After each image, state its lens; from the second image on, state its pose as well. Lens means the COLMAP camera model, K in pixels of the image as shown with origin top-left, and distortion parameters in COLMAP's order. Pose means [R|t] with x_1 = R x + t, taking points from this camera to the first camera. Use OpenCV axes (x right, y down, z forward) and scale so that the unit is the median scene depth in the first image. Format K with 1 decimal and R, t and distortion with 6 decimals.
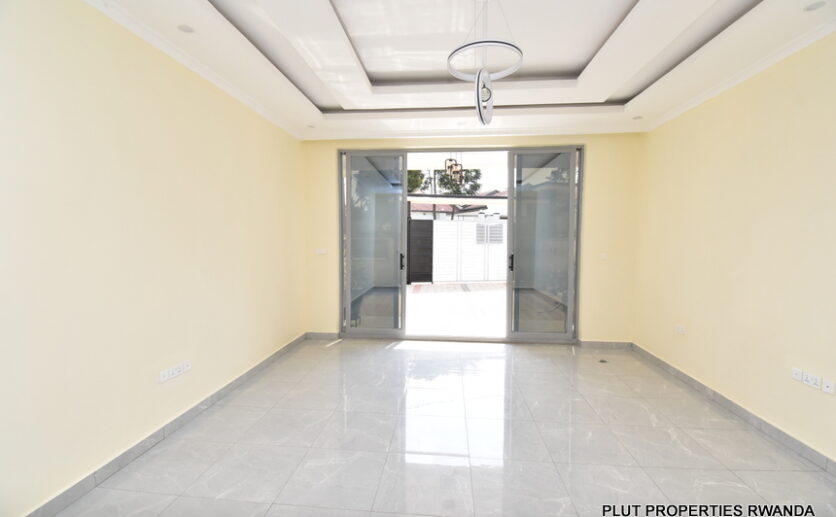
lens RADIAL K [[368.3, 0, 412.6], [0, 368.3, 258.5], [0, 0, 1]] dist [0.001562, -0.023006]
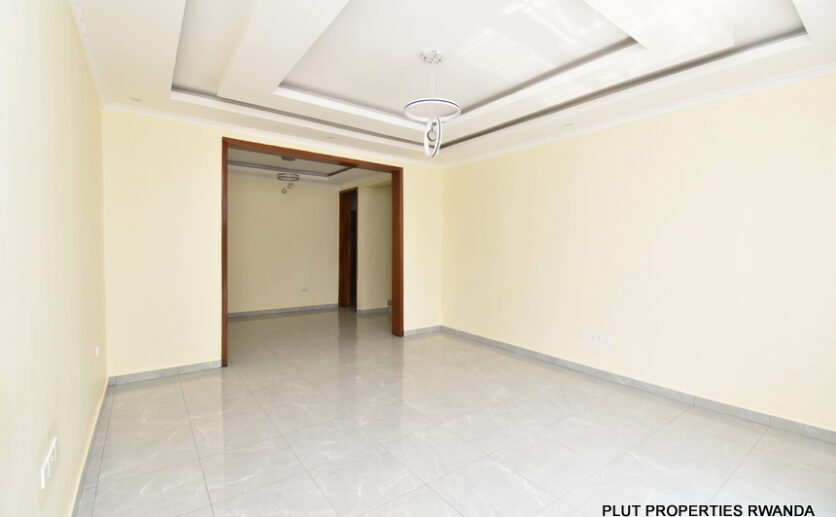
lens RADIAL K [[368.3, 0, 412.6], [0, 368.3, 258.5], [0, 0, 1]] dist [0.001562, -0.023006]
pose [[-0.748314, 0.013551, -0.663206, 0.724673], [-0.050421, 0.995737, 0.077238, -0.071144], [0.661426, 0.091238, -0.744441, 1.278754]]
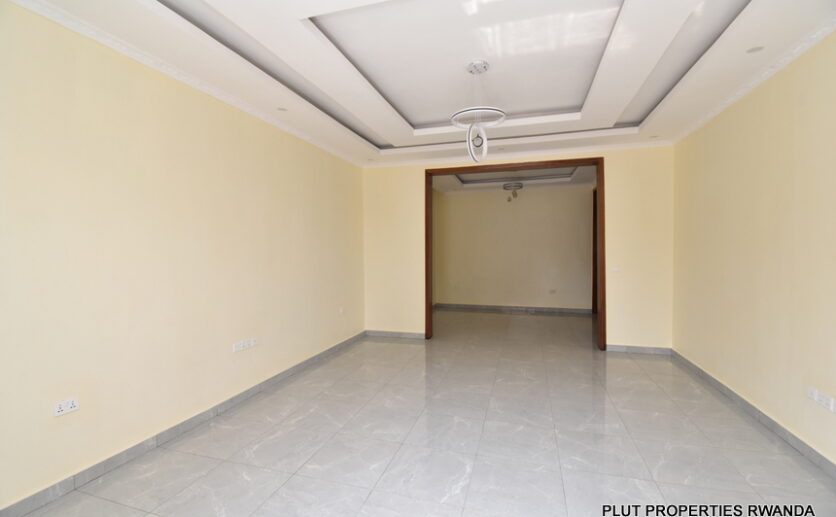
lens RADIAL K [[368.3, 0, 412.6], [0, 368.3, 258.5], [0, 0, 1]] dist [0.001562, -0.023006]
pose [[-0.979788, -0.002316, 0.200023, 0.103495], [0.014957, 0.996286, 0.084802, -0.085013], [-0.199476, 0.086080, -0.976114, 1.577580]]
